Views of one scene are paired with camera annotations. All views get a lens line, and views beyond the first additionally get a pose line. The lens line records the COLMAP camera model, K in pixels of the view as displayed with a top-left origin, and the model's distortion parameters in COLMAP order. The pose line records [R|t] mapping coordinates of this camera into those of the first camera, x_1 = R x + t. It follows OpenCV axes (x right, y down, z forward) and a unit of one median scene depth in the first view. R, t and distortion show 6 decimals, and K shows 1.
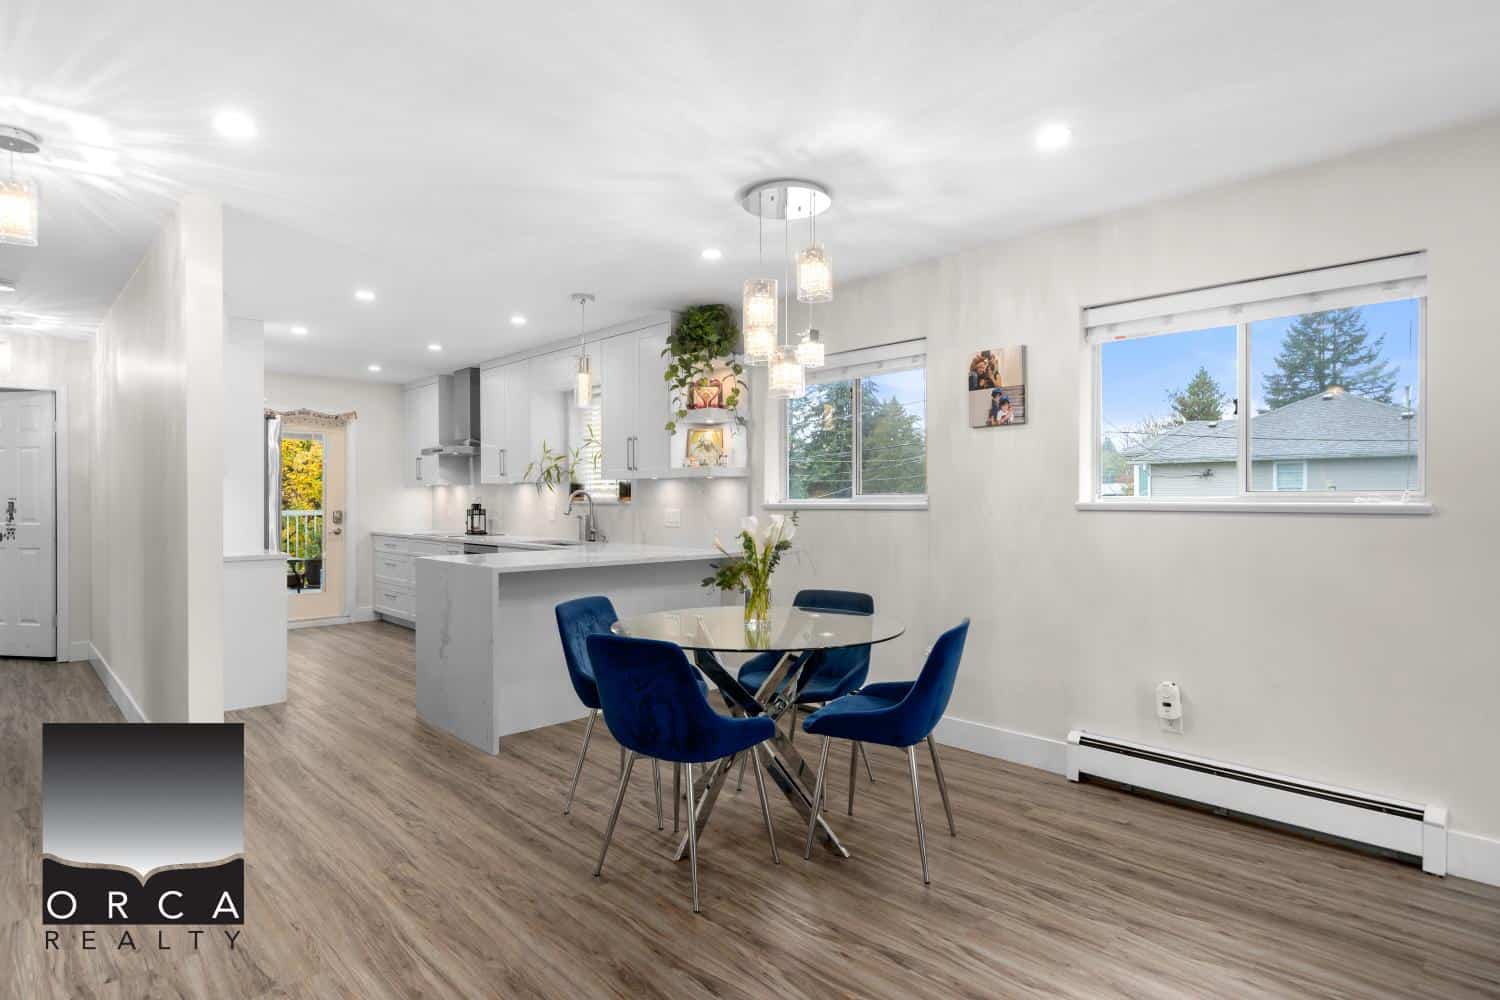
lens RADIAL K [[826.7, 0, 747.9], [0, 826.7, 495.5], [0, 0, 1]] dist [0.002198, 0.002621]
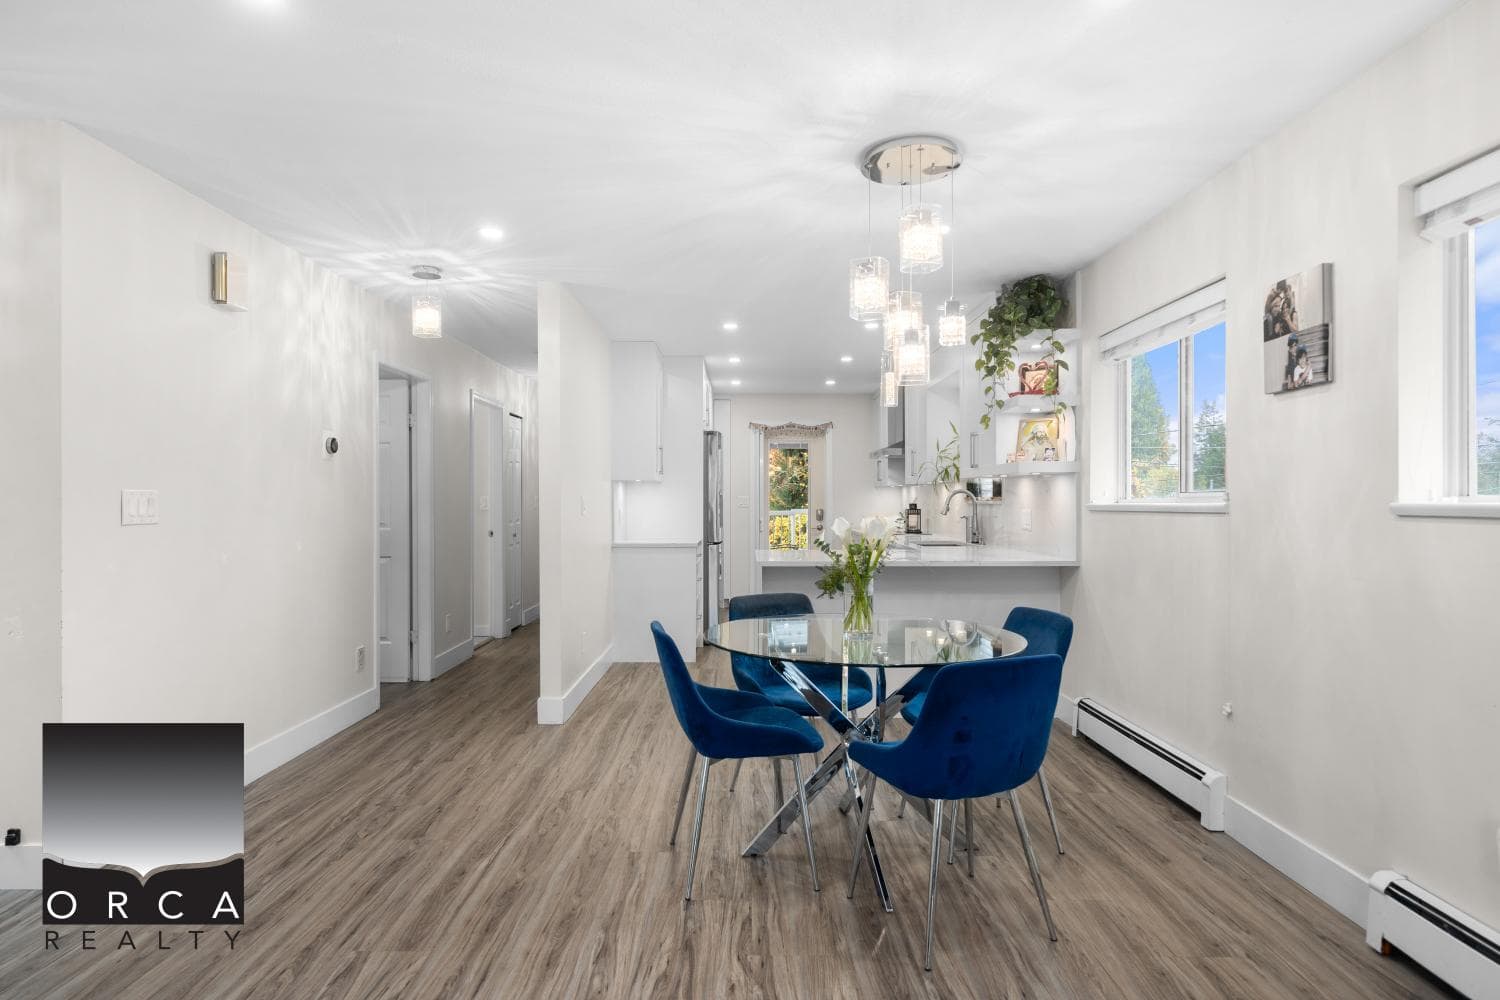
lens RADIAL K [[826.7, 0, 730.0], [0, 826.7, 495.2], [0, 0, 1]] dist [0.002198, 0.002621]
pose [[0.710503, -0.004179, -0.703682, 0.270210], [0.003754, 0.999991, -0.002149, 0.001093], [0.703684, -0.001115, 0.710512, 0.118270]]
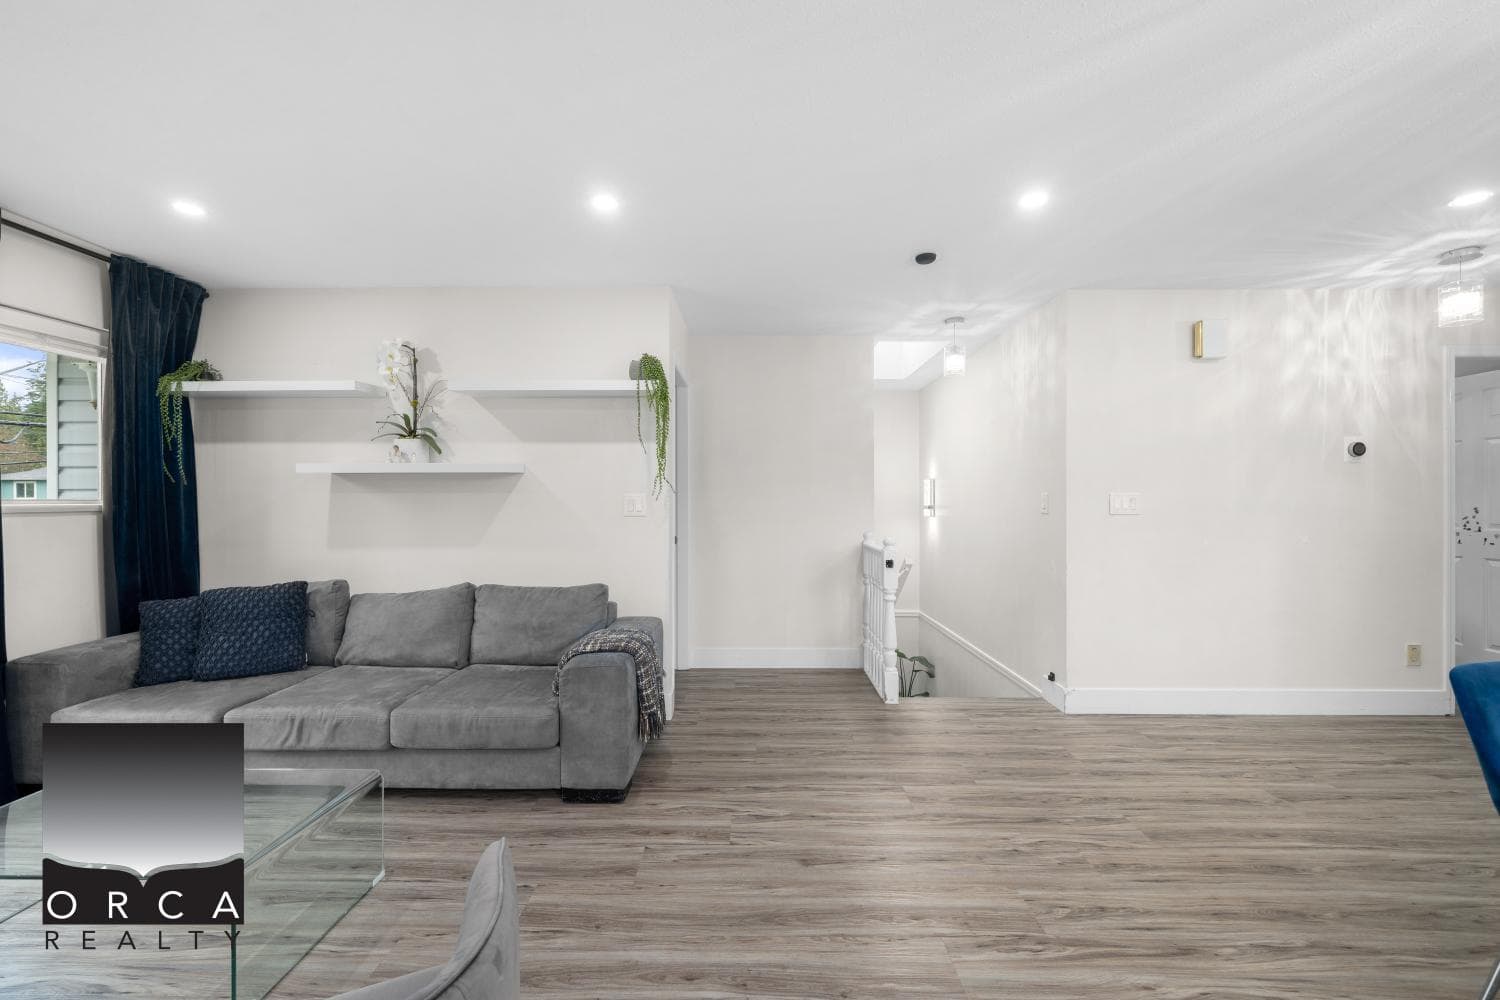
lens RADIAL K [[579.0, 0, 739.0], [0, 579.0, 497.1], [0, 0, 1]] dist [0.003977, 0.000275]
pose [[-0.709344, -0.004455, -0.704848, 0.321825], [0.002749, 0.999955, -0.009087, 0.003632], [0.704857, -0.008384, -0.709300, 0.347745]]
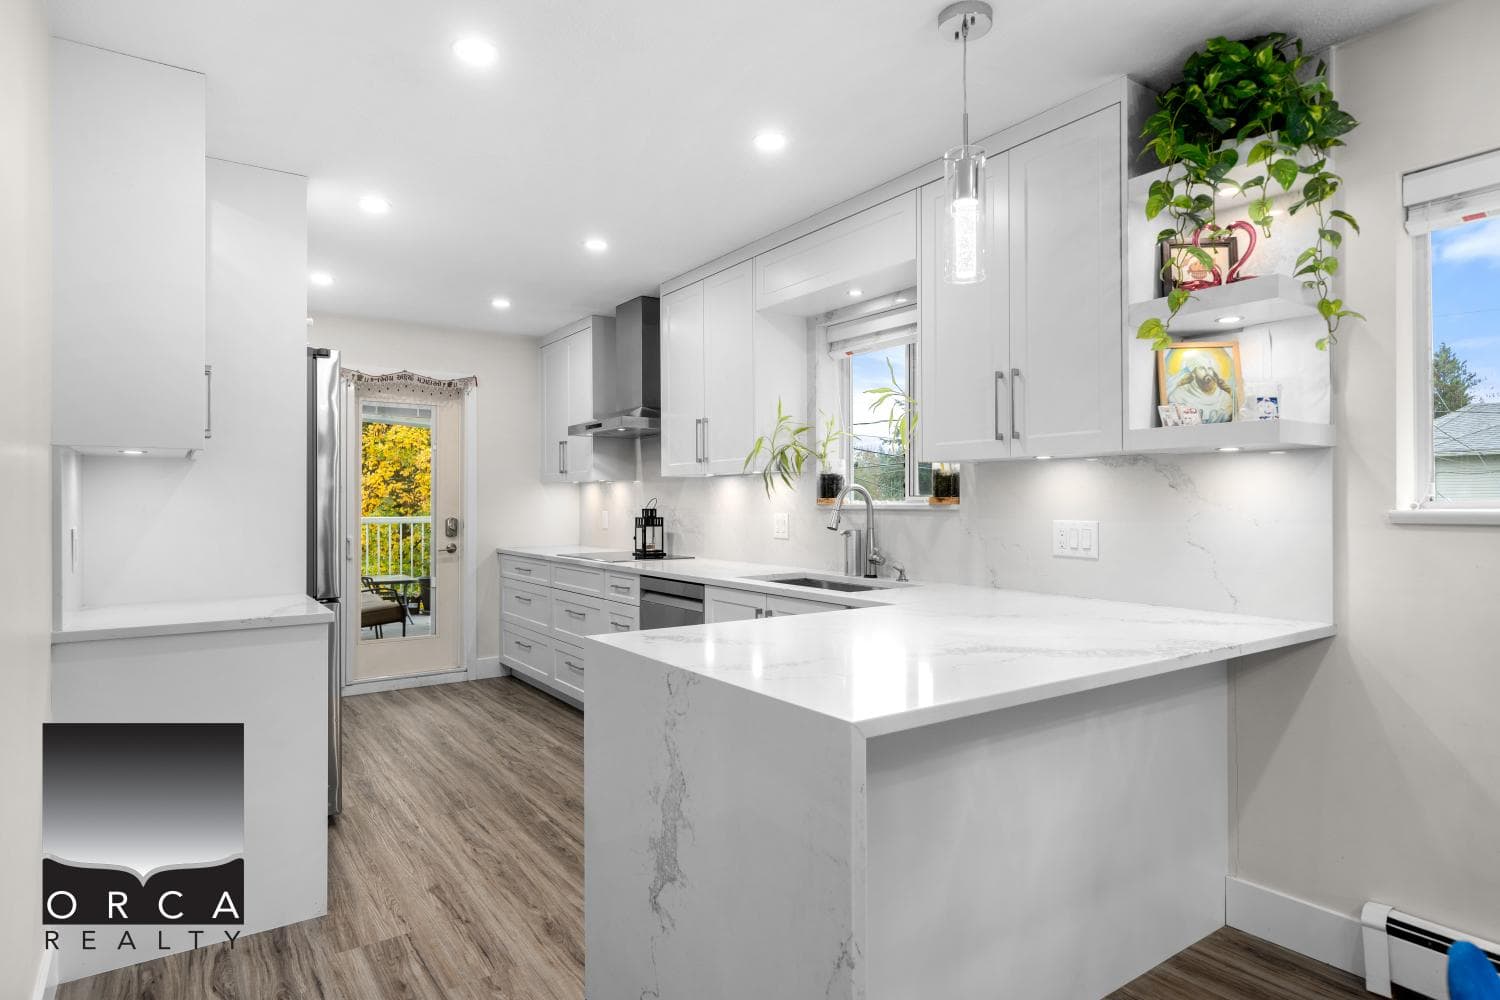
lens RADIAL K [[826.7, 0, 731.7], [0, 826.7, 489.2], [0, 0, 1]] dist [0.002198, 0.002621]
pose [[0.987681, -0.003840, -0.156431, -0.186160], [0.002085, 0.999933, -0.011380, 0.002387], [0.156465, 0.010913, 0.987623, 0.422339]]
